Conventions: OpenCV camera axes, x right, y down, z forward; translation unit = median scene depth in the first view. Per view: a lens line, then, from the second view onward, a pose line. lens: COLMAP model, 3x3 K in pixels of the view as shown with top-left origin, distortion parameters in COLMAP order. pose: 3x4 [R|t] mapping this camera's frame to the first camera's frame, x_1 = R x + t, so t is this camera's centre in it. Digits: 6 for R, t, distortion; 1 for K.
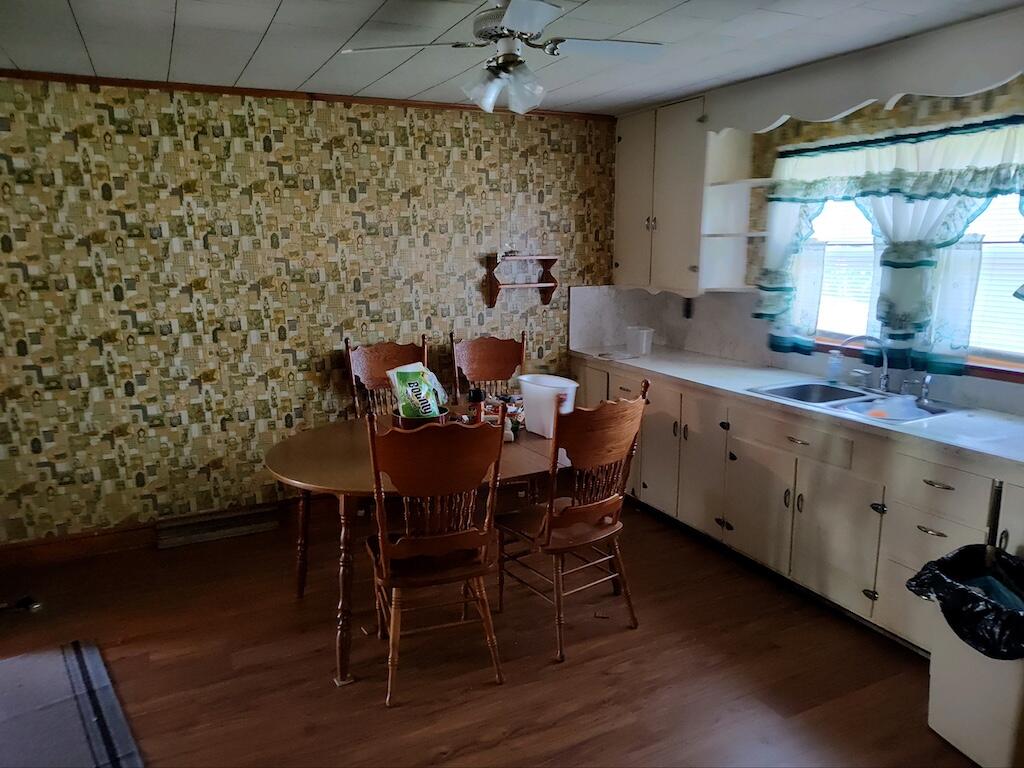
lens RADIAL K [[696.9, 0, 512.0], [0, 696.9, 384.0], [0, 0, 1]] dist [0.071928, -0.090215]
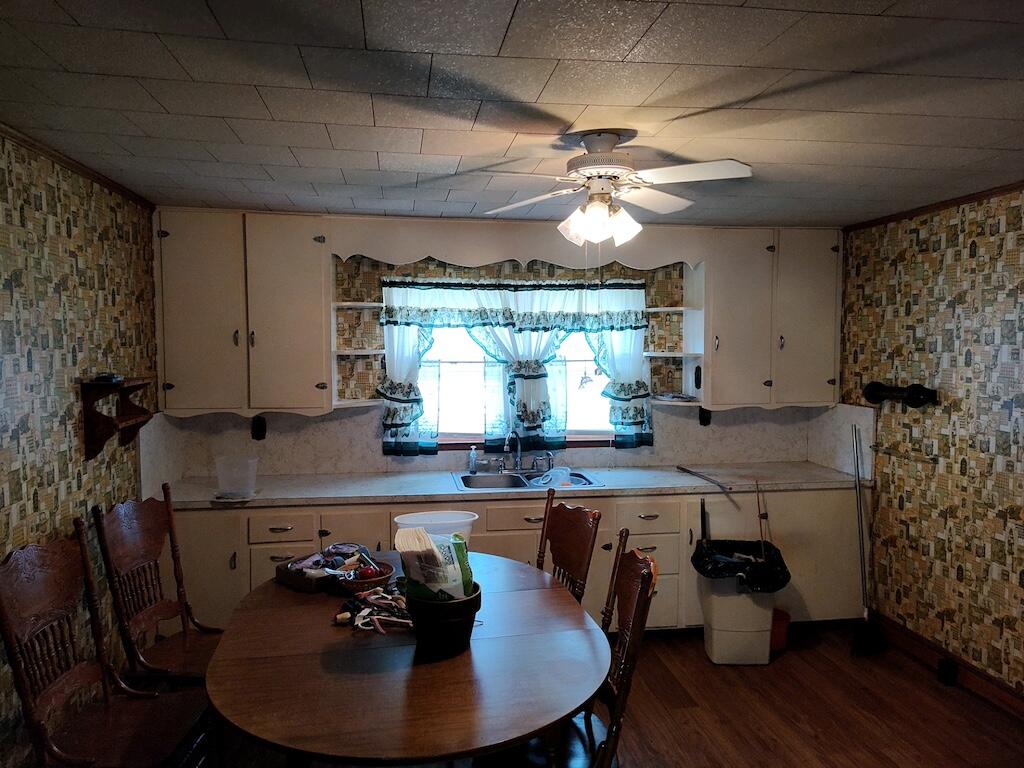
lens RADIAL K [[696.9, 0, 512.0], [0, 696.9, 384.0], [0, 0, 1]] dist [0.071928, -0.090215]
pose [[0.330033, -0.027484, 0.943569, -0.738007], [0.180856, 0.982900, -0.034628, -0.109596], [-0.926482, 0.182078, 0.329360, 0.568101]]
